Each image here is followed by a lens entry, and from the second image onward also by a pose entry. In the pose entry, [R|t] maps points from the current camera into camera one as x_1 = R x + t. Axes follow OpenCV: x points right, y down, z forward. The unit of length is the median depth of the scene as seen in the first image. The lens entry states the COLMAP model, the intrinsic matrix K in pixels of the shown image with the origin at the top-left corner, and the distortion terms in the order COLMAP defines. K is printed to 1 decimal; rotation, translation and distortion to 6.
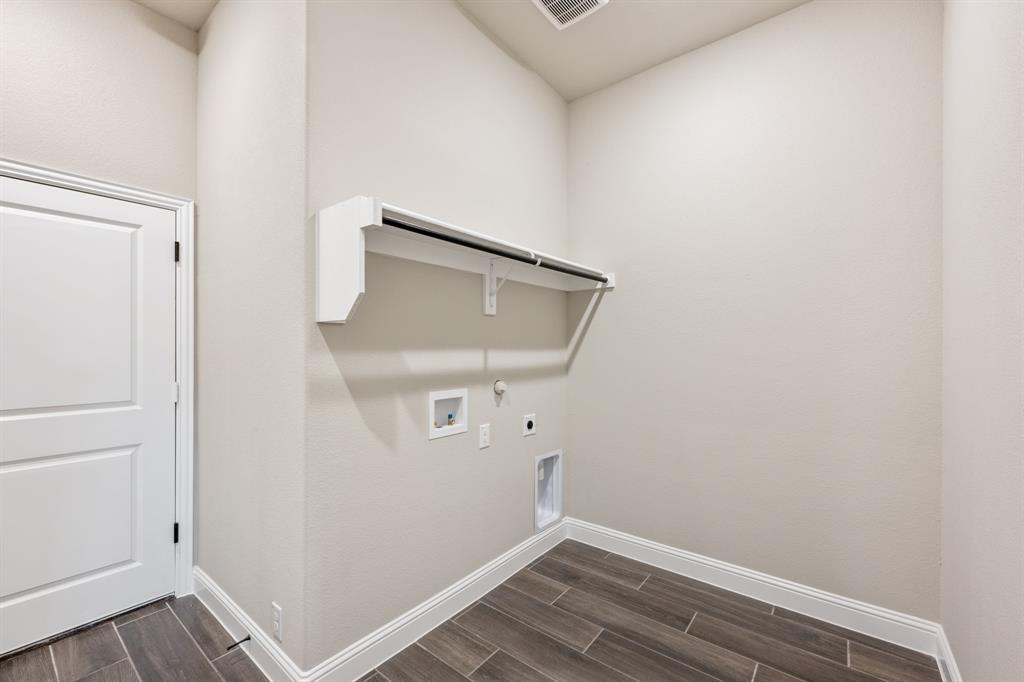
lens RADIAL K [[418.8, 0, 512.7], [0, 418.8, 345.1], [0, 0, 1]] dist [-0.000322, -0.000354]
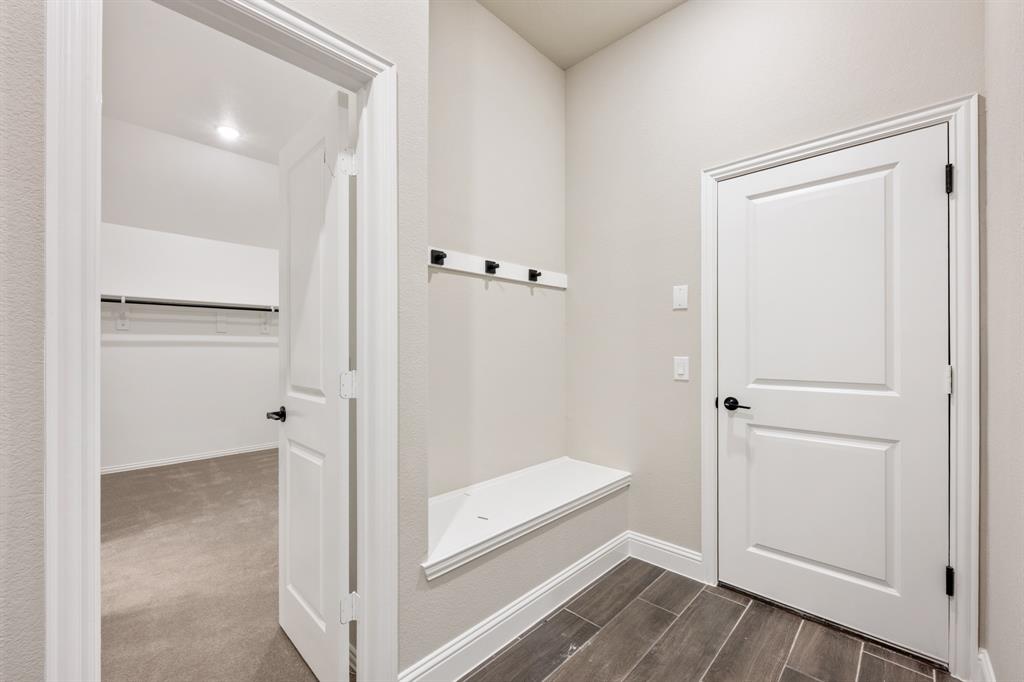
lens RADIAL K [[418.8, 0, 512.0], [0, 418.8, 344.9], [0, 0, 1]] dist [-0.000322, -0.000354]
pose [[-0.097135, -0.003007, -0.995267, -0.039436], [0.003058, 0.999990, -0.003319, 0.057771], [0.995267, -0.003366, -0.097125, 0.364897]]
